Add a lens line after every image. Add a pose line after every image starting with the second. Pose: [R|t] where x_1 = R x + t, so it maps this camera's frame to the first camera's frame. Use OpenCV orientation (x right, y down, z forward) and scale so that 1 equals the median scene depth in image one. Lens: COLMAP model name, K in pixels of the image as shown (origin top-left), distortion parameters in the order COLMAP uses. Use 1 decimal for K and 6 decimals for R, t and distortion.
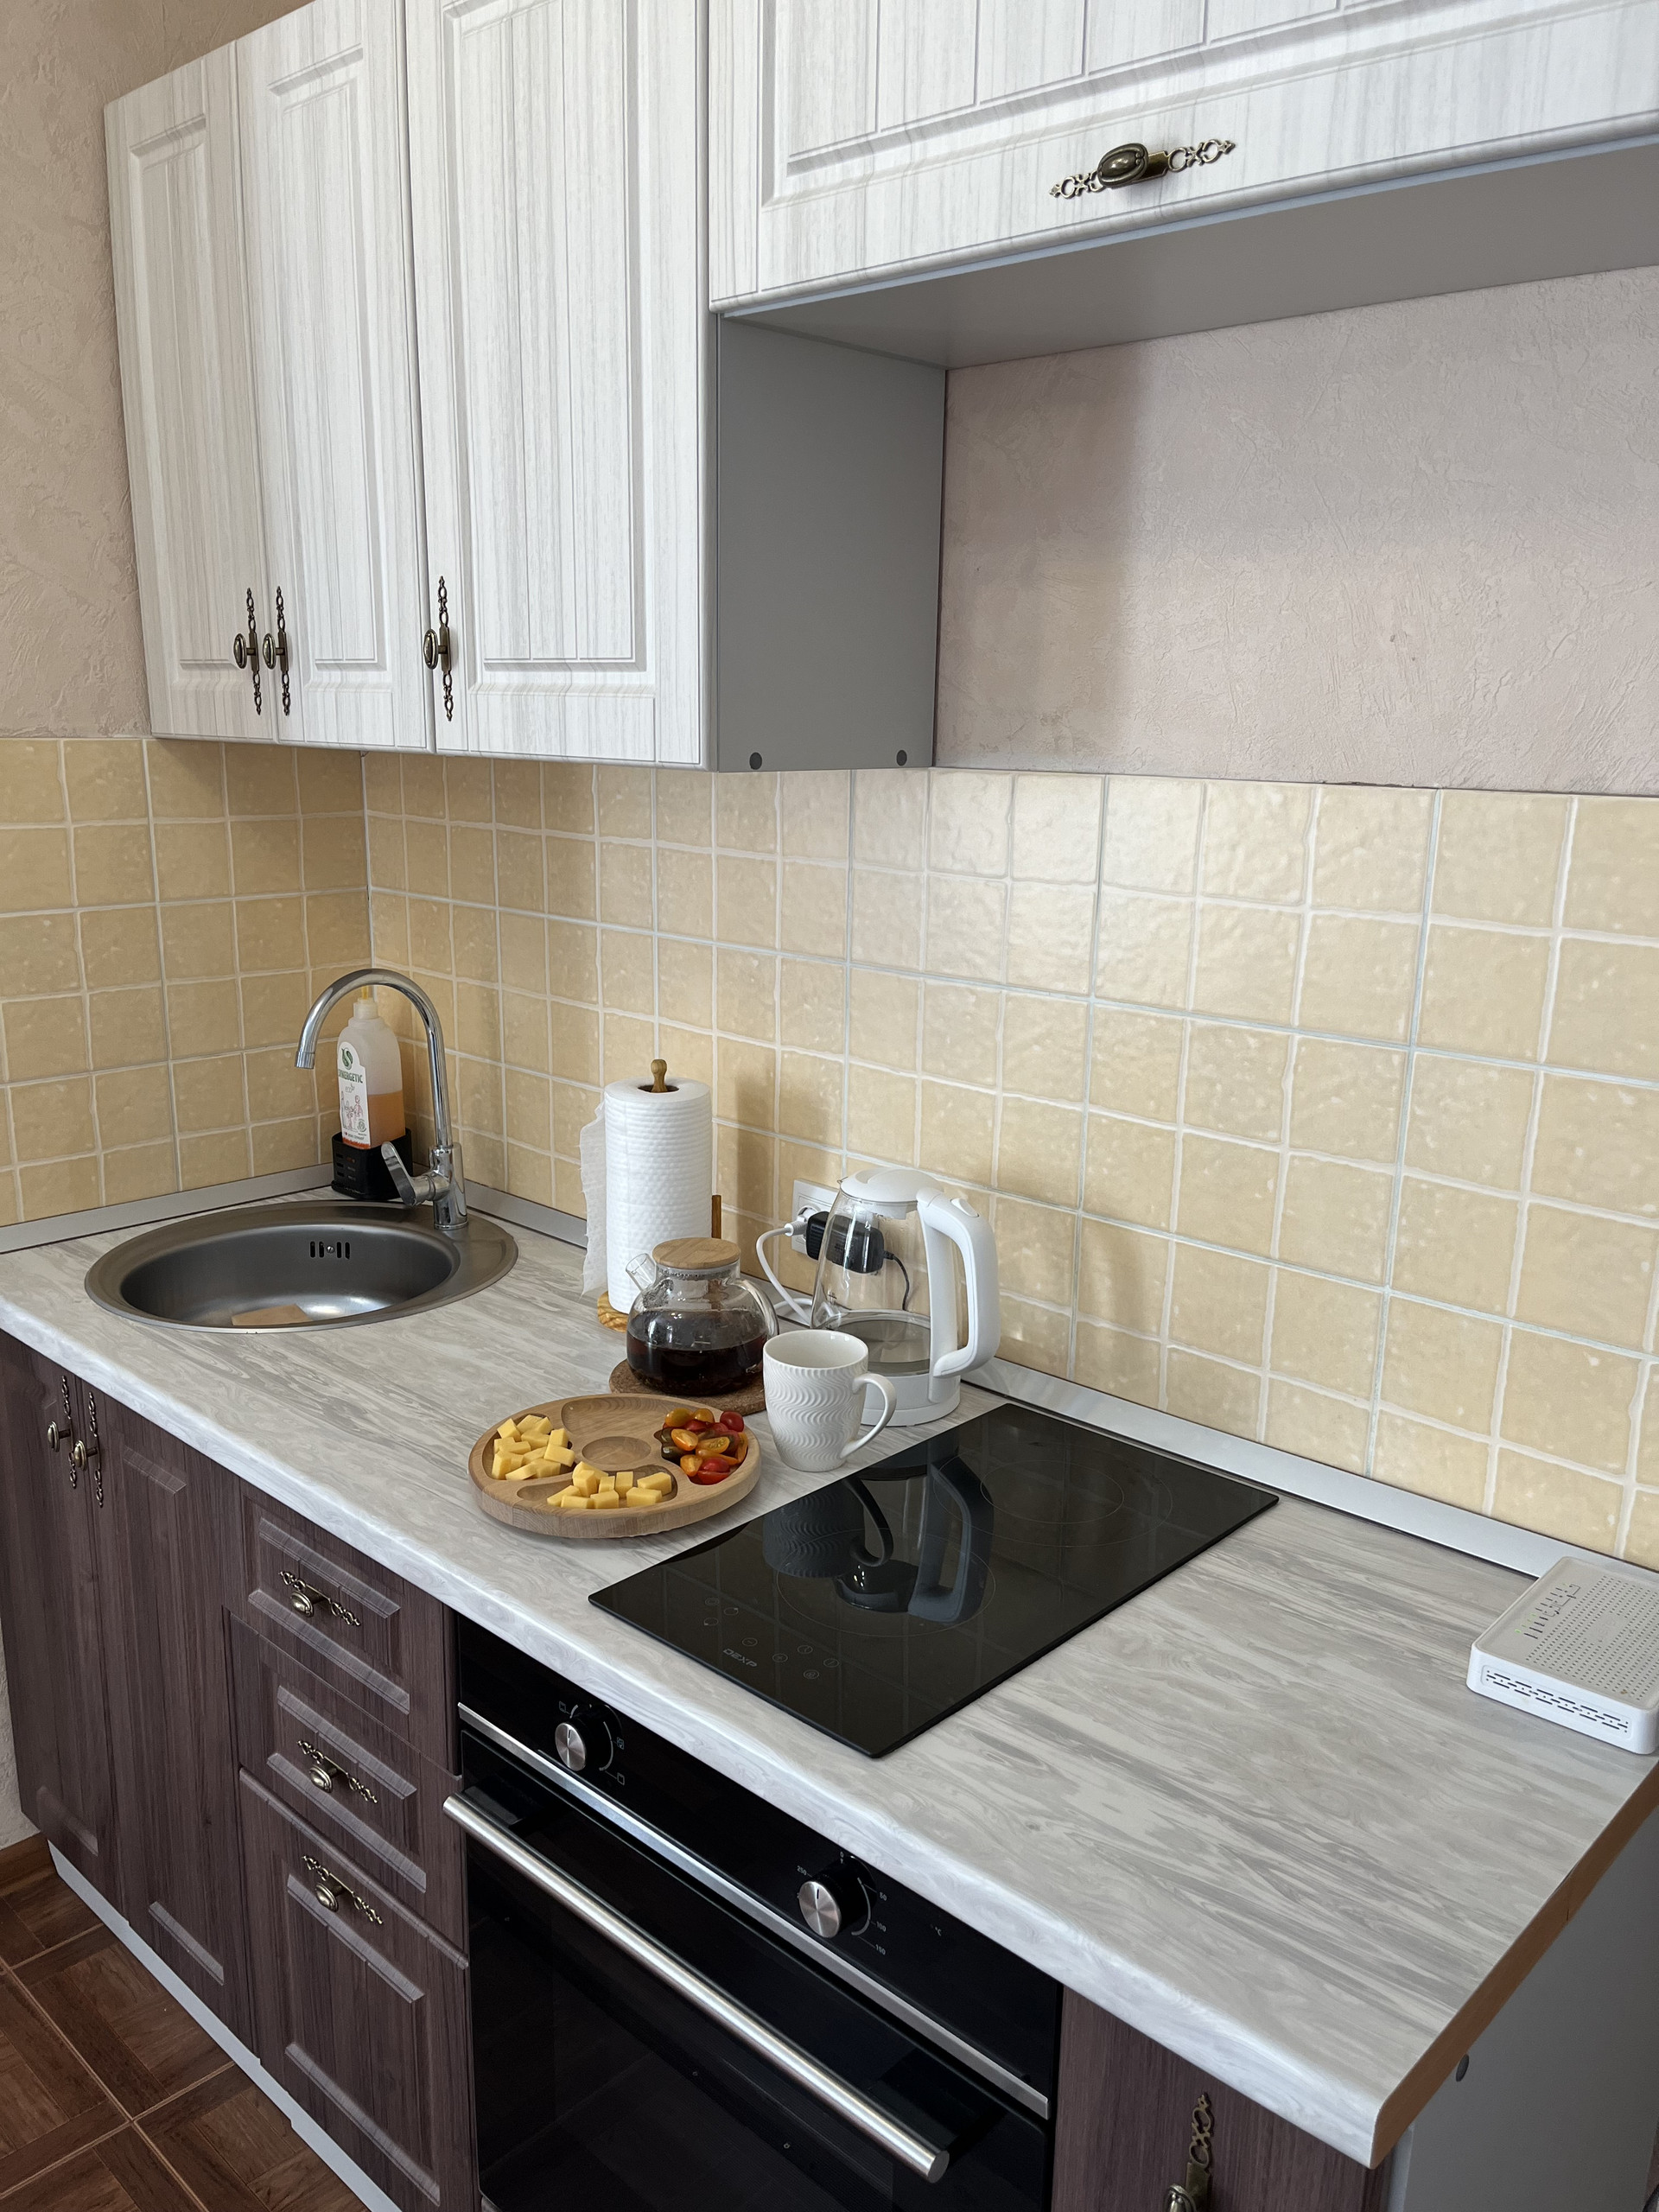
lens RADIAL K [[1680.6, 0, 833.4], [0, 1680.6, 1125.1], [0, 0, 1]] dist [0.069242, -0.090625]
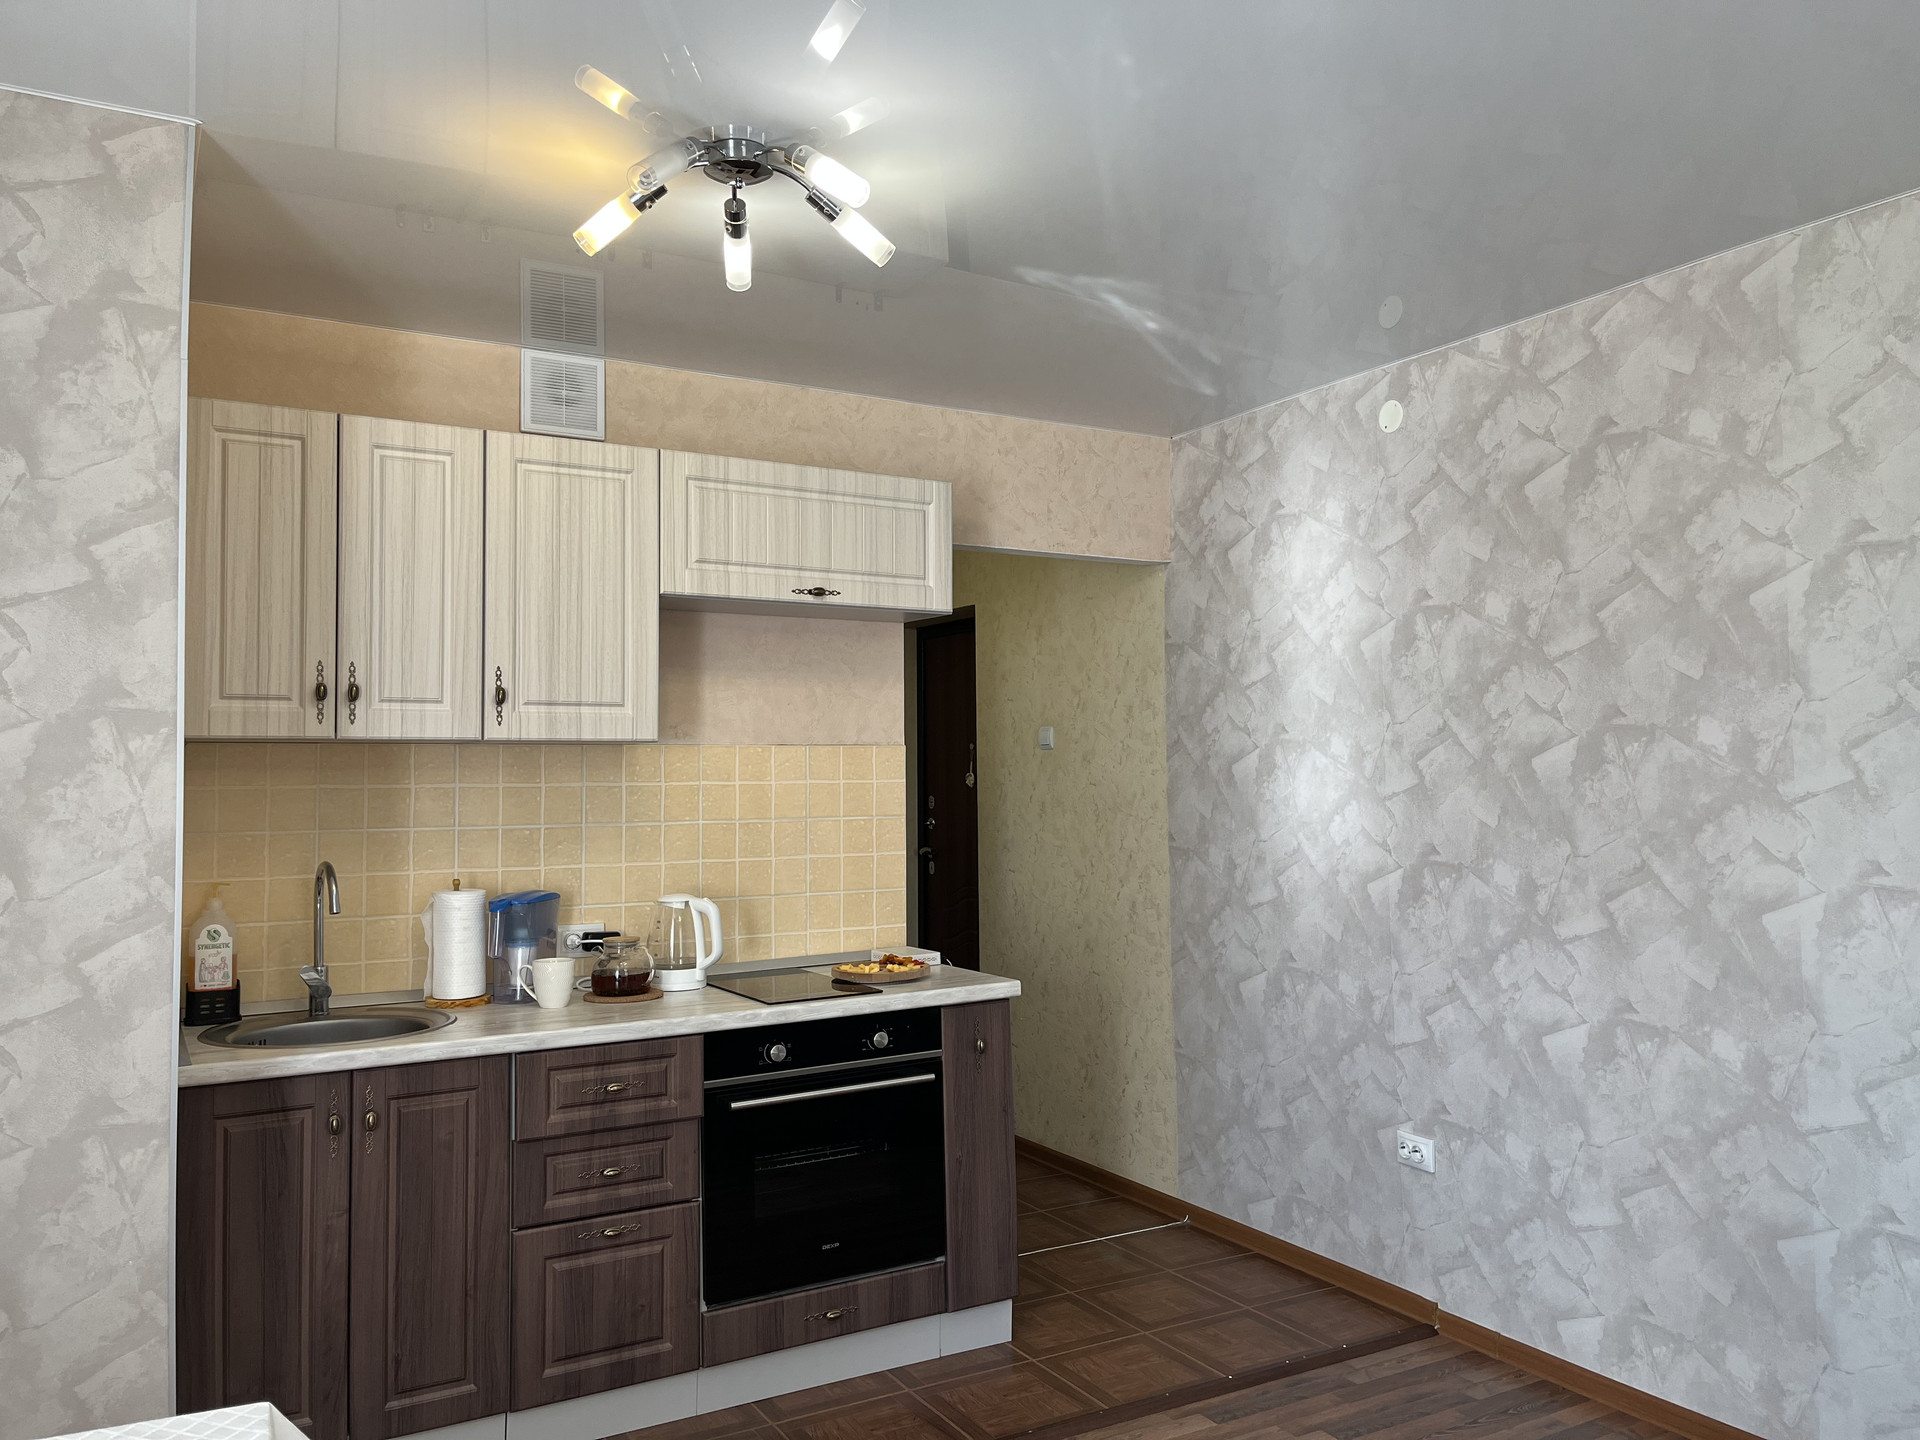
lens RADIAL K [[1458.8, 0, 973.3], [0, 1458.8, 708.3], [0, 0, 1]] dist [0.069242, -0.090625]
pose [[0.280878, 0.025923, 0.959393, -2.163077], [0.241388, 0.965593, -0.096761, 0.094267], [-0.928892, 0.258764, 0.264956, -0.140201]]
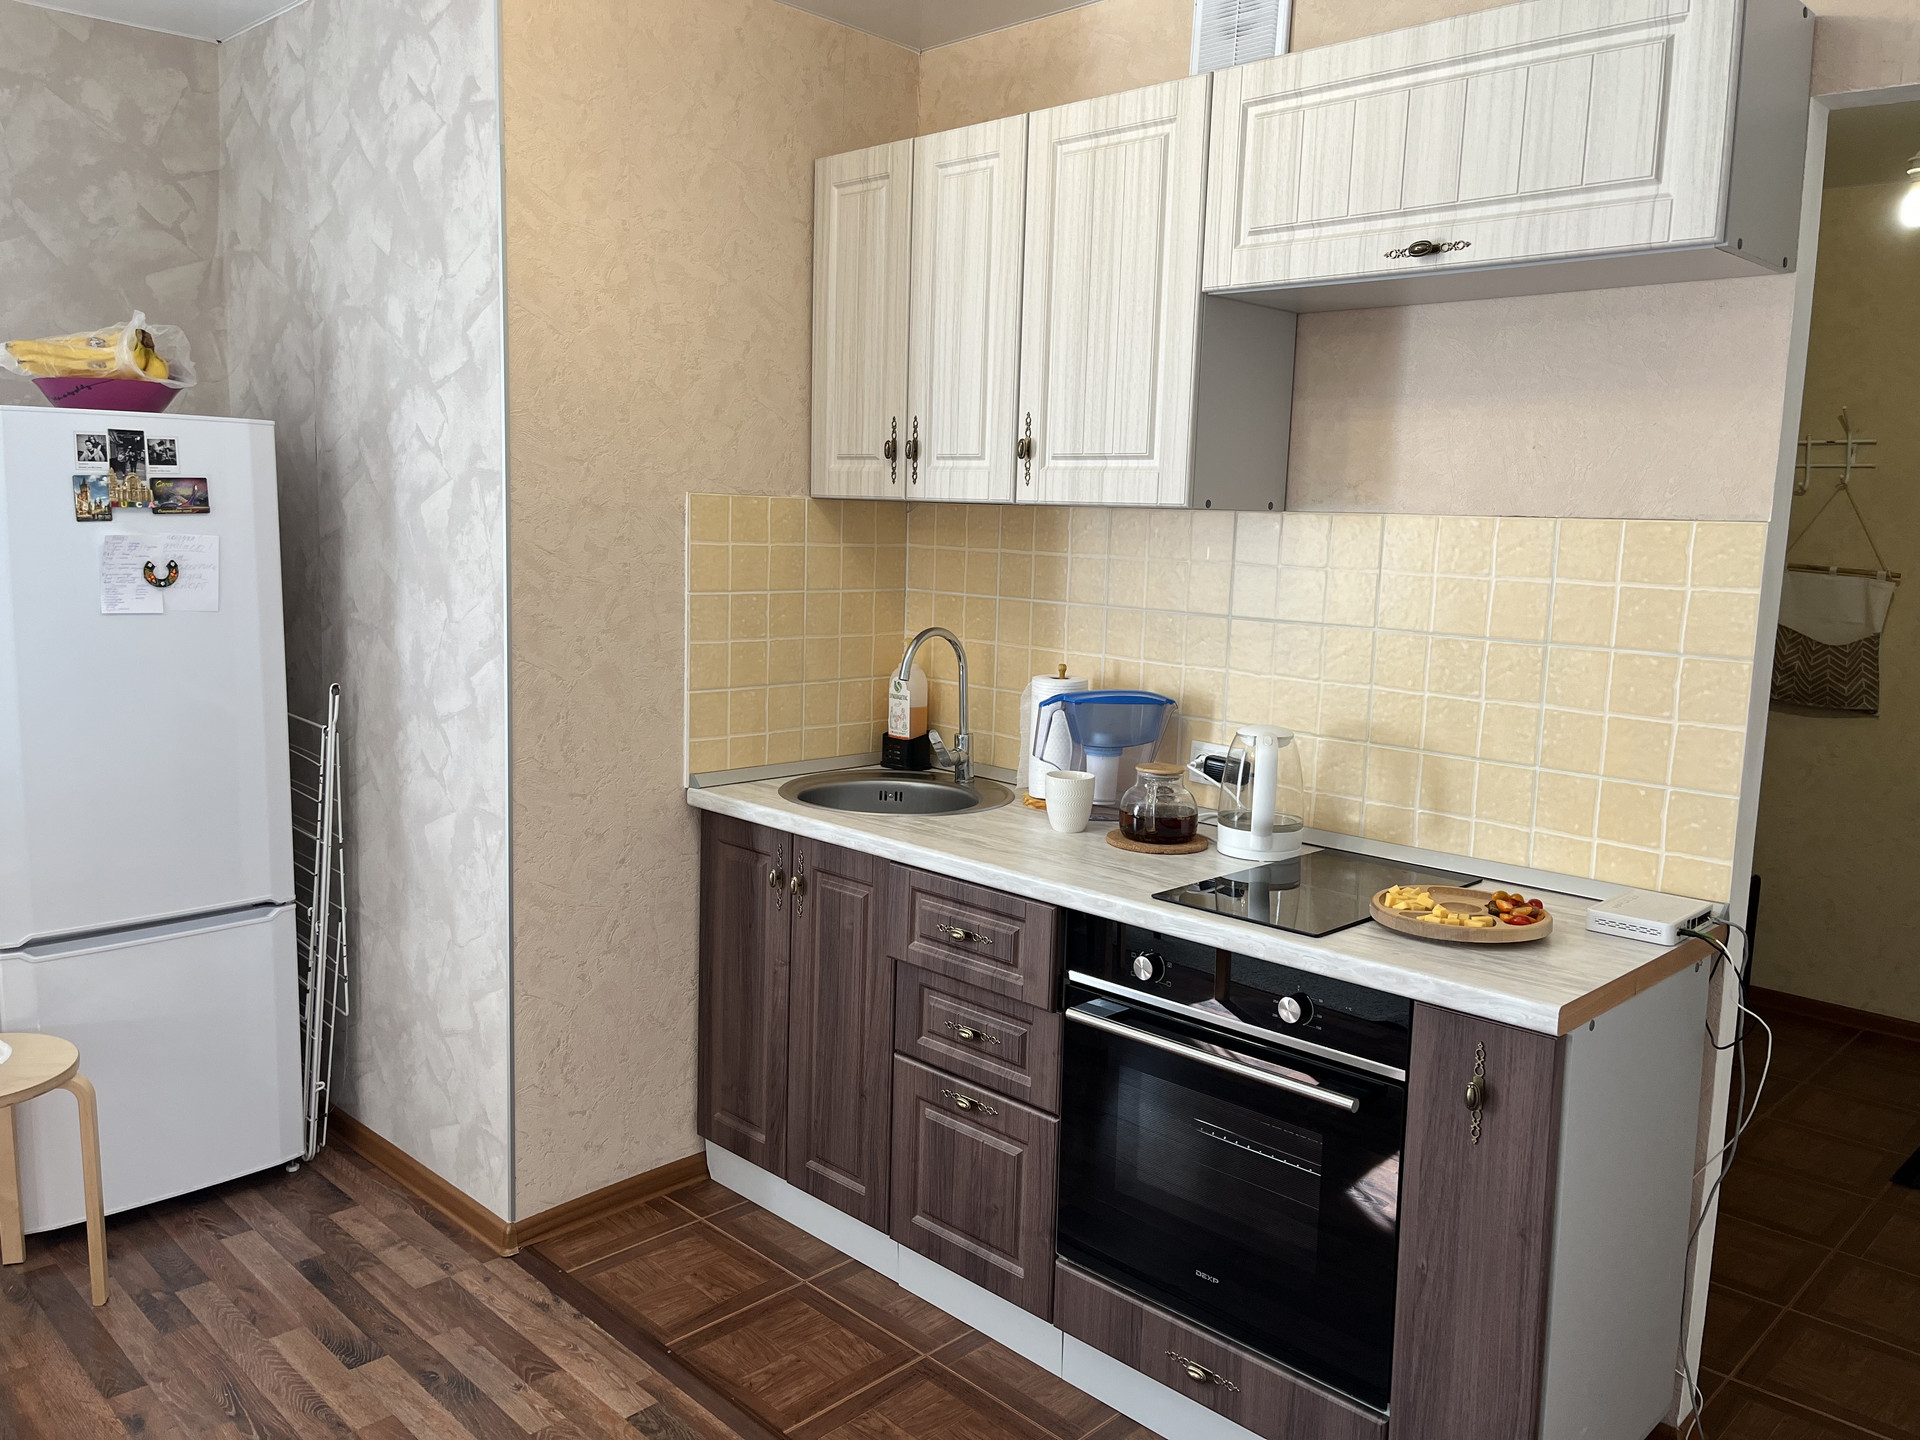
lens RADIAL K [[1458.8, 0, 980.4], [0, 1458.8, 701.1], [0, 0, 1]] dist [0.069242, -0.090625]
pose [[0.999792, 0.017078, -0.011154, -0.284836], [-0.018238, 0.993329, -0.113864, 0.211201], [0.009135, 0.114044, 0.993434, -0.672834]]
